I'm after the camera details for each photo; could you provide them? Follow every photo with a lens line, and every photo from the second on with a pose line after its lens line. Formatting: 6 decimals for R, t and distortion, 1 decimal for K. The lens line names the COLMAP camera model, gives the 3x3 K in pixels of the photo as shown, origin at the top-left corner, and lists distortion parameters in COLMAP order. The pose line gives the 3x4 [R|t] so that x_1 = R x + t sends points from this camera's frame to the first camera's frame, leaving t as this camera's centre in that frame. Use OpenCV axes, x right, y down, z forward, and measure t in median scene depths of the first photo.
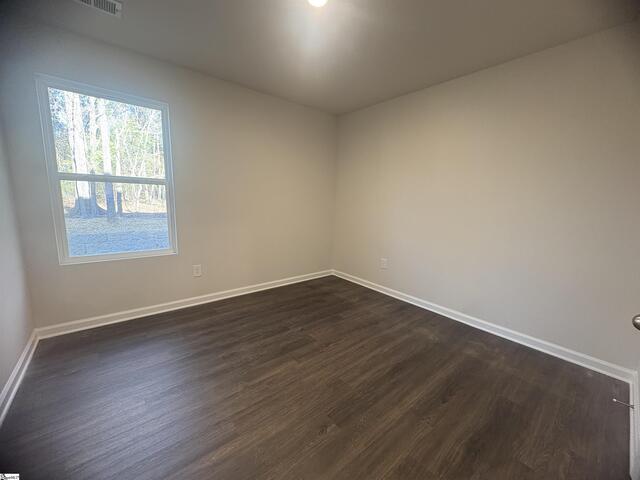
lens RADIAL K [[255.9, 0, 320.0], [0, 255.9, 240.0], [0, 0, 1]] dist [0.000293, -0.000016]
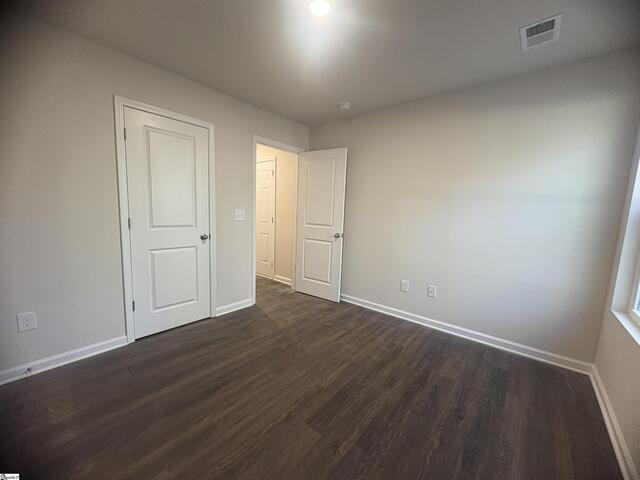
lens RADIAL K [[255.9, 0, 320.0], [0, 255.9, 240.0], [0, 0, 1]] dist [0.000293, -0.000016]
pose [[-0.982081, -0.039010, -0.184379, 0.102092], [-0.087278, 0.961247, 0.261508, -0.274706], [0.167032, 0.272914, -0.947427, 1.673815]]
